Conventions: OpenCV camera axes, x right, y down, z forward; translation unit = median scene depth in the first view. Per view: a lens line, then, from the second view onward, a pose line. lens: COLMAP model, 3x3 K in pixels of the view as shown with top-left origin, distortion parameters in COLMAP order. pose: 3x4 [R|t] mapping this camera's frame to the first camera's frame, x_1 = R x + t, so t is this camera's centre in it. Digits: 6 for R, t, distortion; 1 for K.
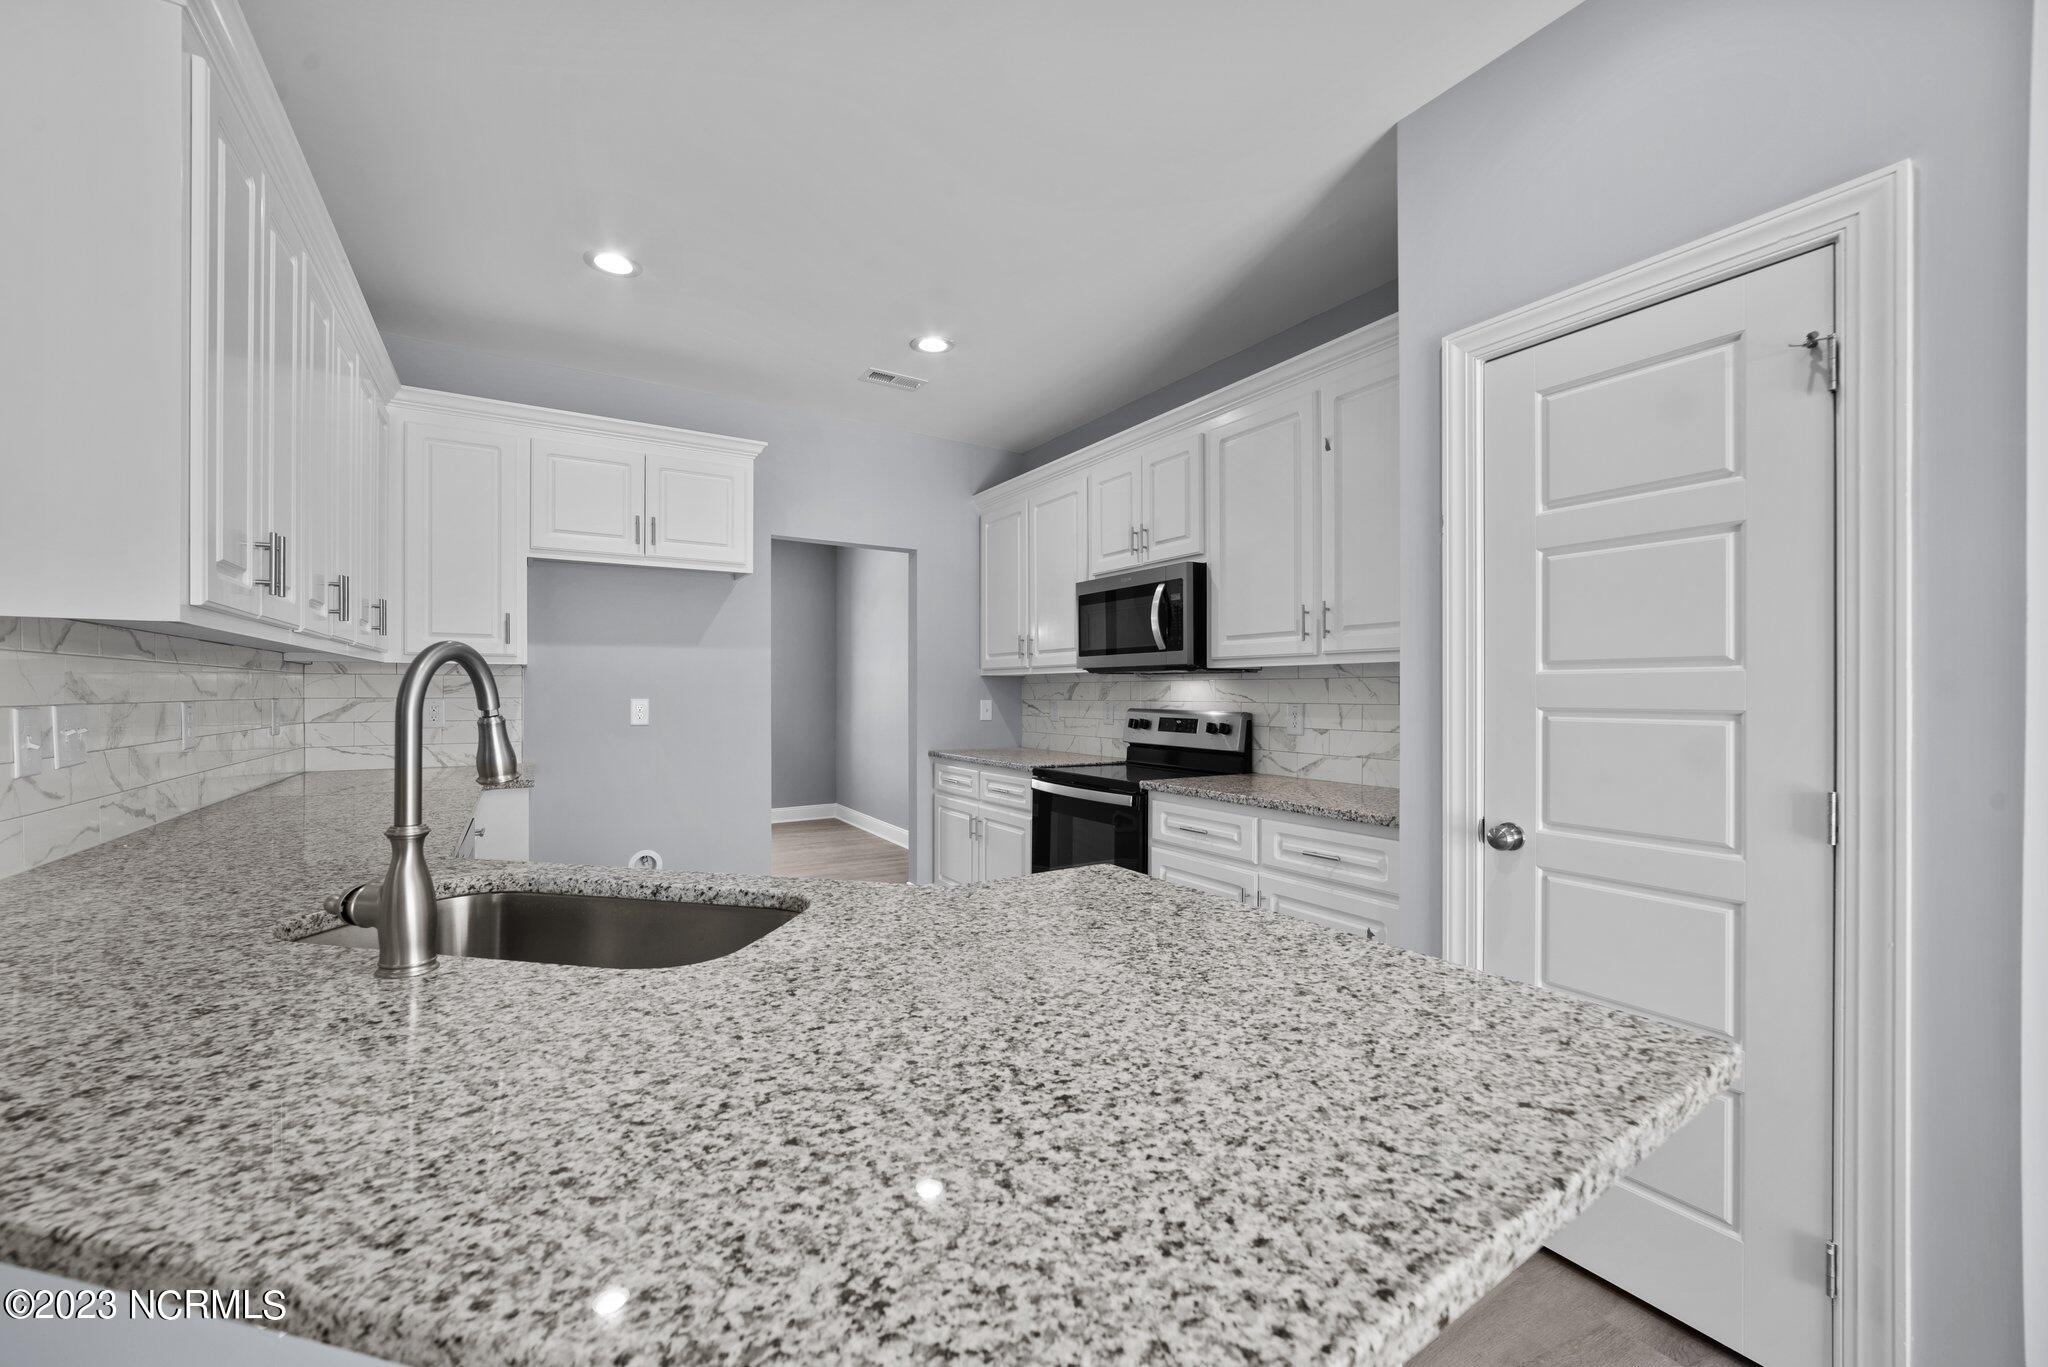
lens RADIAL K [[804.3, 0, 1010.9], [0, 804.3, 690.3], [0, 0, 1]] dist [-0.012948, 0.002805]
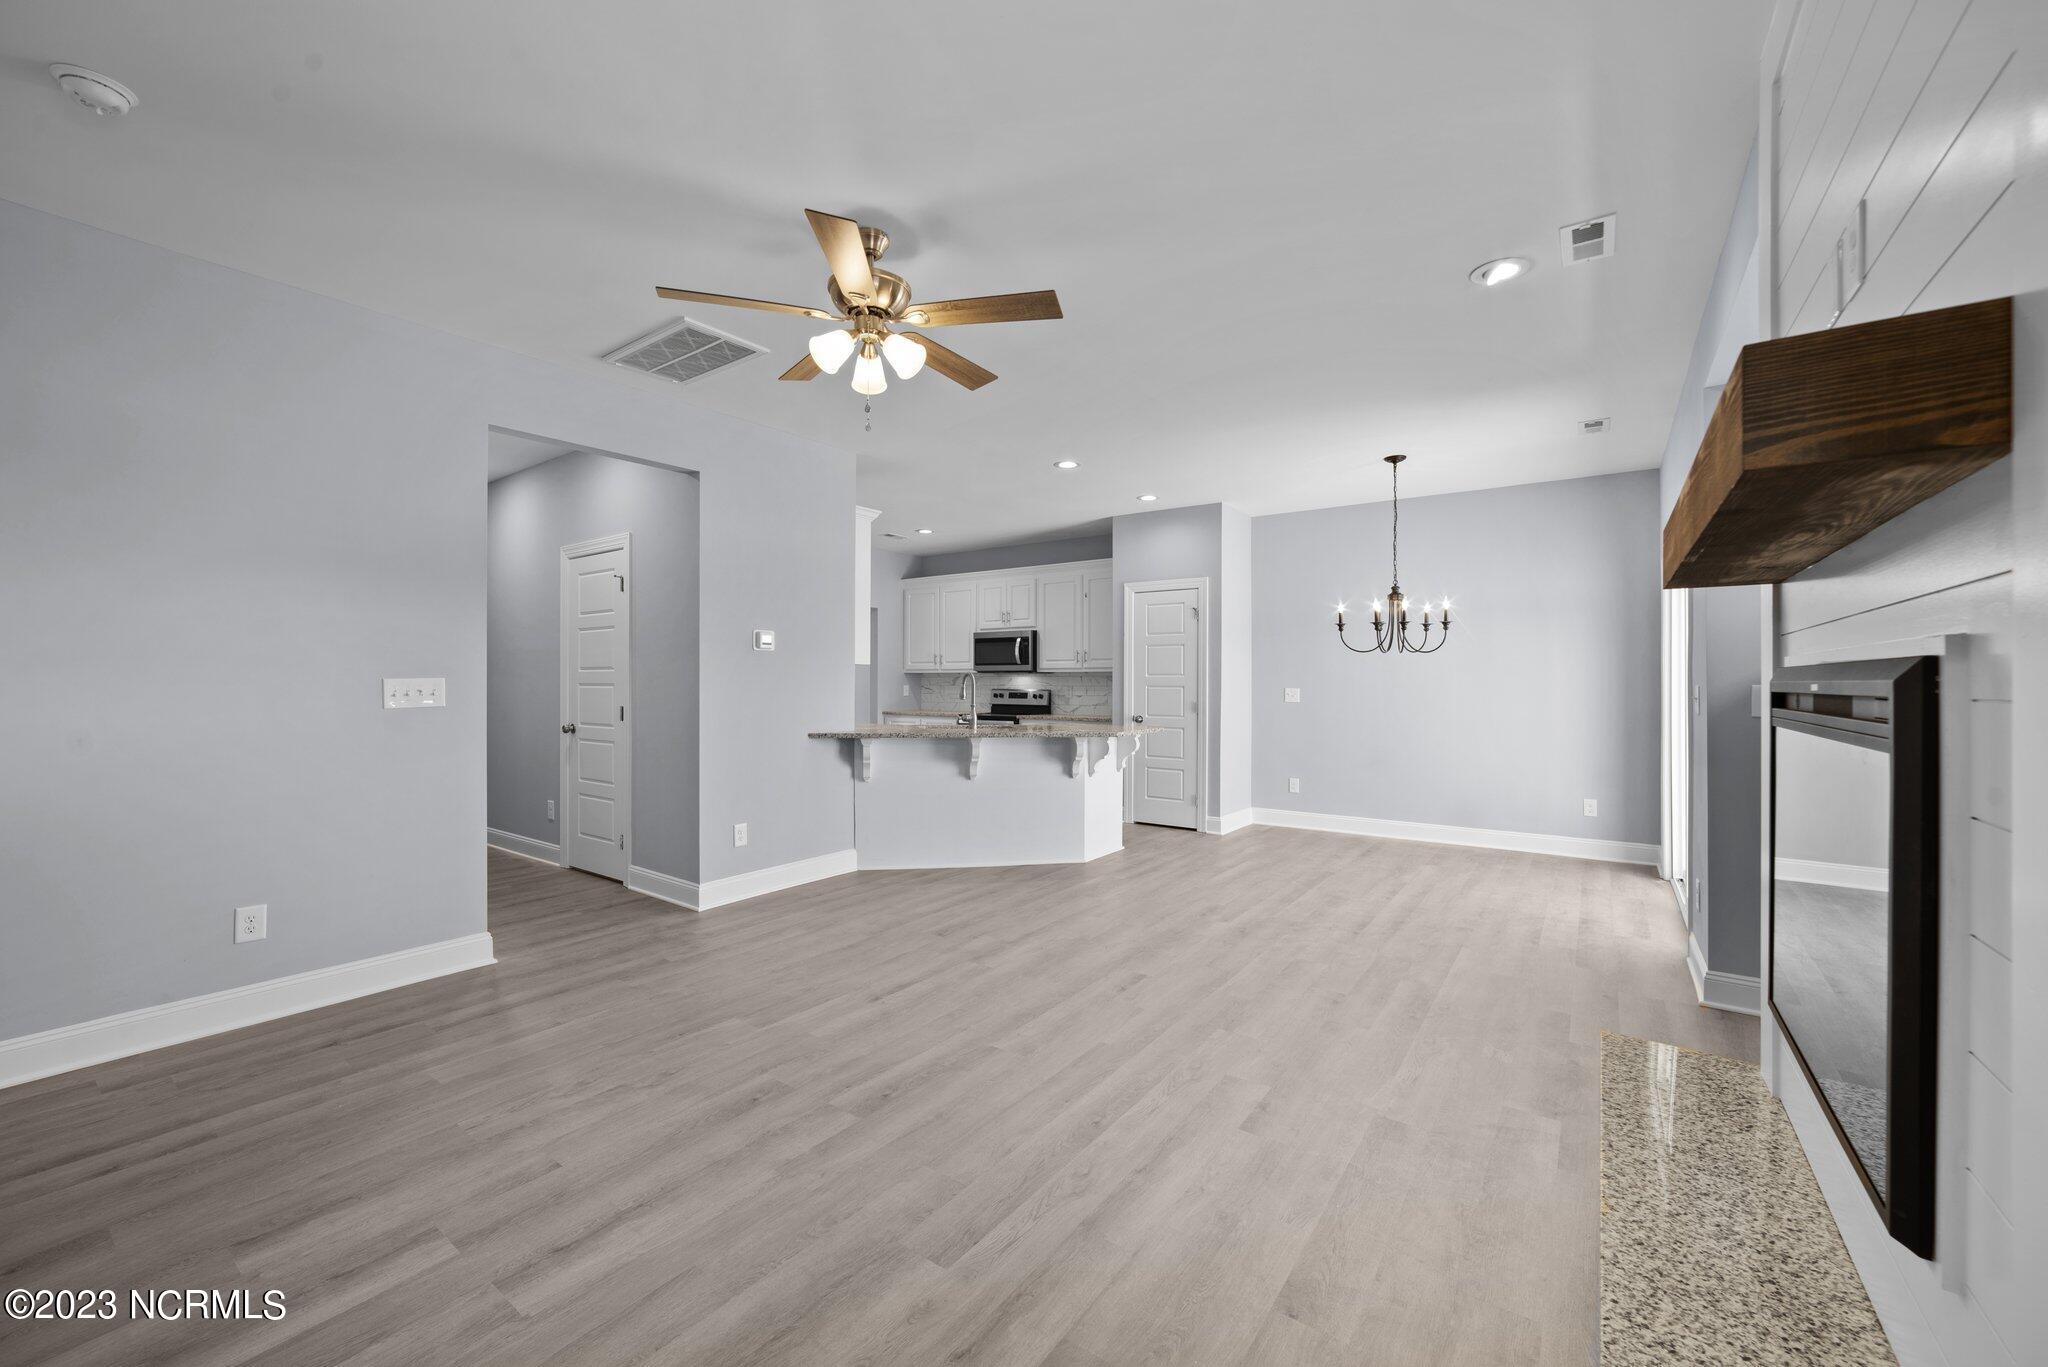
lens RADIAL K [[804.3, 0, 1019.6], [0, 804.3, 682.9], [0, 0, 1]] dist [-0.012948, 0.002805]
pose [[0.918753, -0.000313, 0.394833, -0.836826], [-0.001794, 0.999986, 0.004968, -0.005855], [-0.394829, -0.005273, 0.918739, -1.354858]]
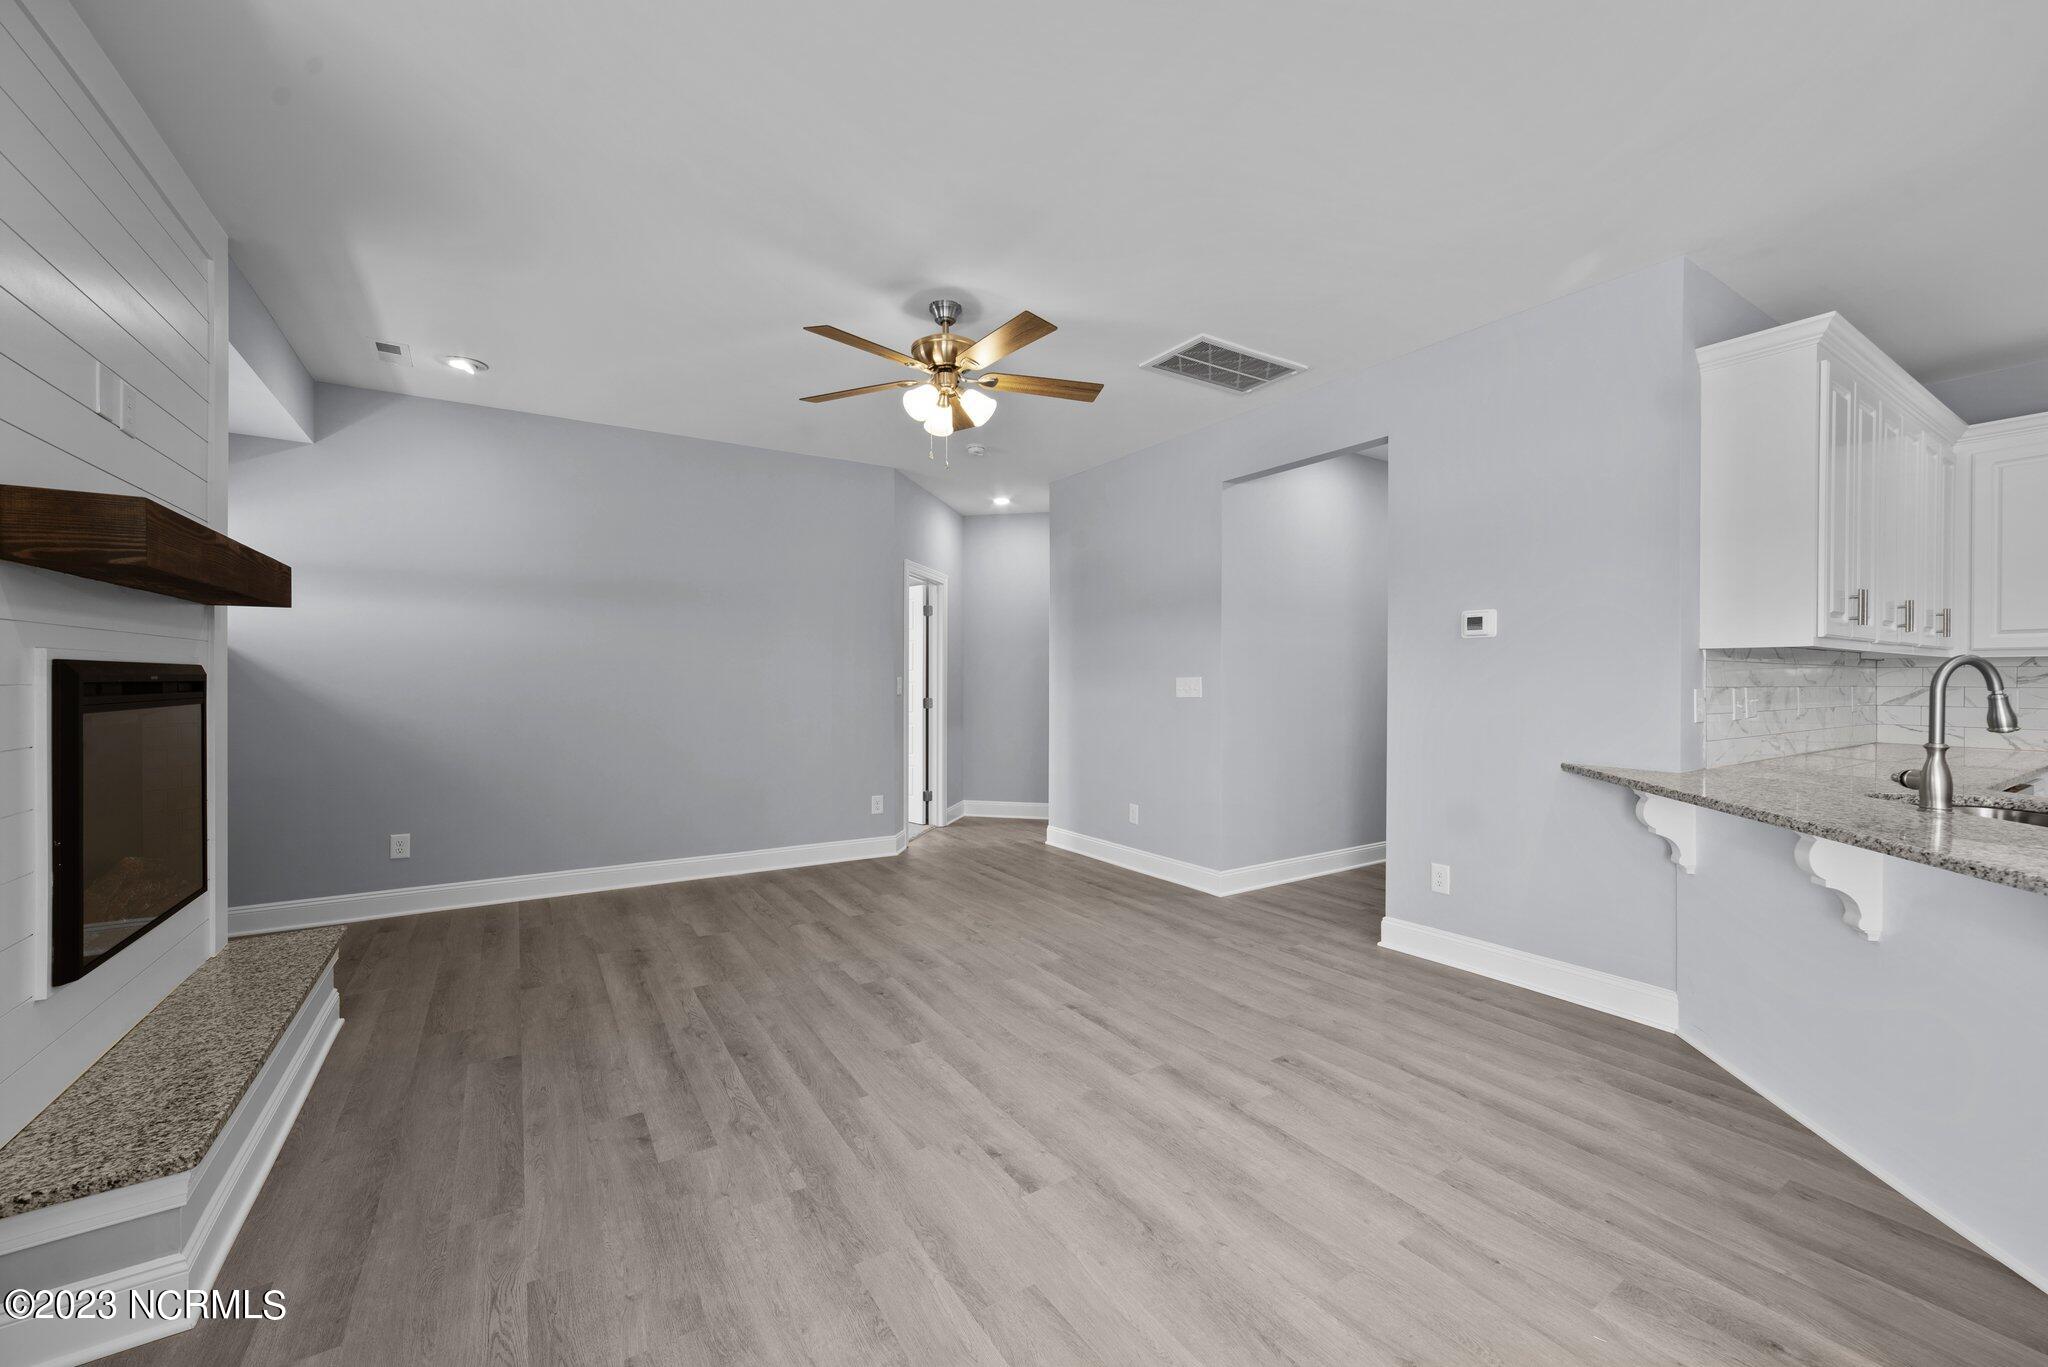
lens RADIAL K [[804.3, 0, 1018.8], [0, 804.3, 690.9], [0, 0, 1]] dist [-0.012948, 0.002805]
pose [[0.026058, 0.011709, -0.999592, 0.378963], [0.000224, 0.999931, 0.011718, 0.001404], [0.999660, -0.000530, 0.026054, -0.438216]]
